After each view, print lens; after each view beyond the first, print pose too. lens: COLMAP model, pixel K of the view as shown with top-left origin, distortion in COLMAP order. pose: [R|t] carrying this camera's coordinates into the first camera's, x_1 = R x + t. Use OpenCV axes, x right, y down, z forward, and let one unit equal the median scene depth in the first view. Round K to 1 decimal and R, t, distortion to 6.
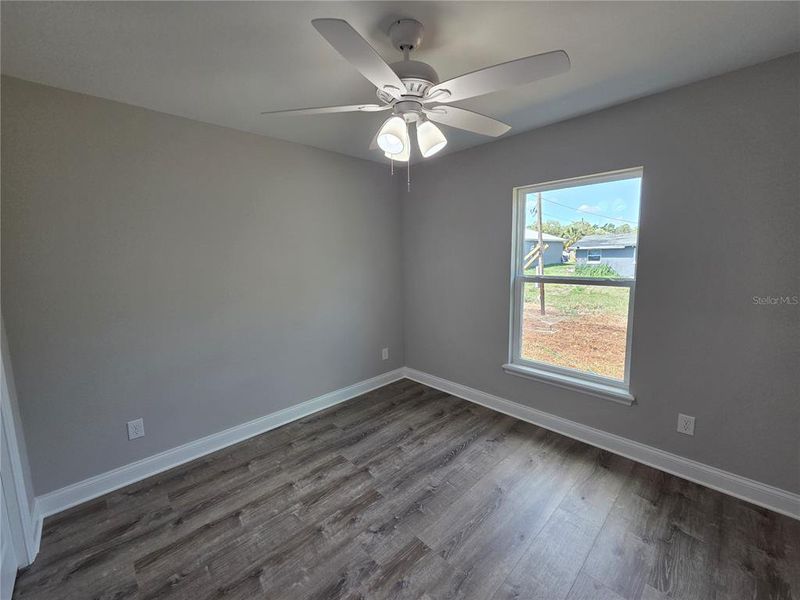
lens RADIAL K [[328.4, 0, 401.4], [0, 328.4, 295.7], [0, 0, 1]] dist [0.002898, -0.000460]
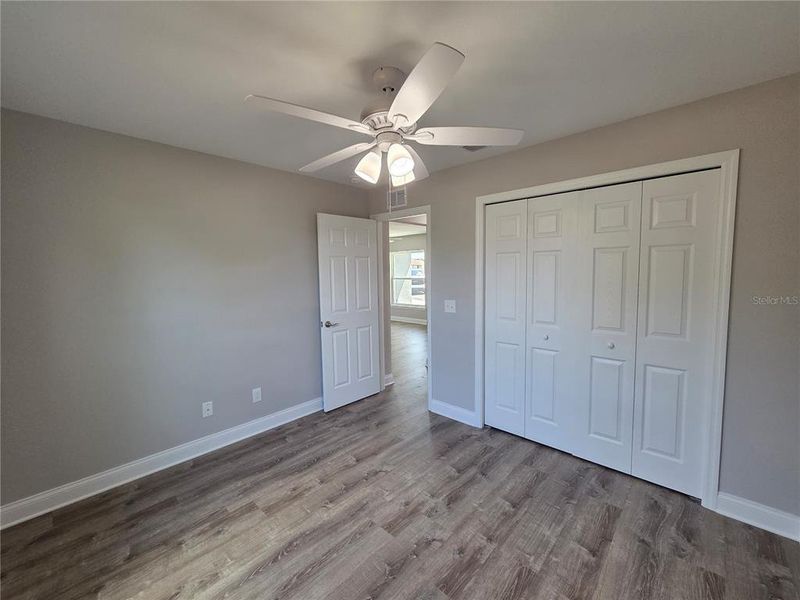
lens RADIAL K [[328.4, 0, 401.6], [0, 328.4, 296.9], [0, 0, 1]] dist [0.002898, -0.000460]
pose [[-0.998256, 0.039499, -0.043865, 0.029370], [0.029793, 0.978675, 0.203242, -0.185891], [0.050958, 0.201581, -0.978145, 1.487230]]
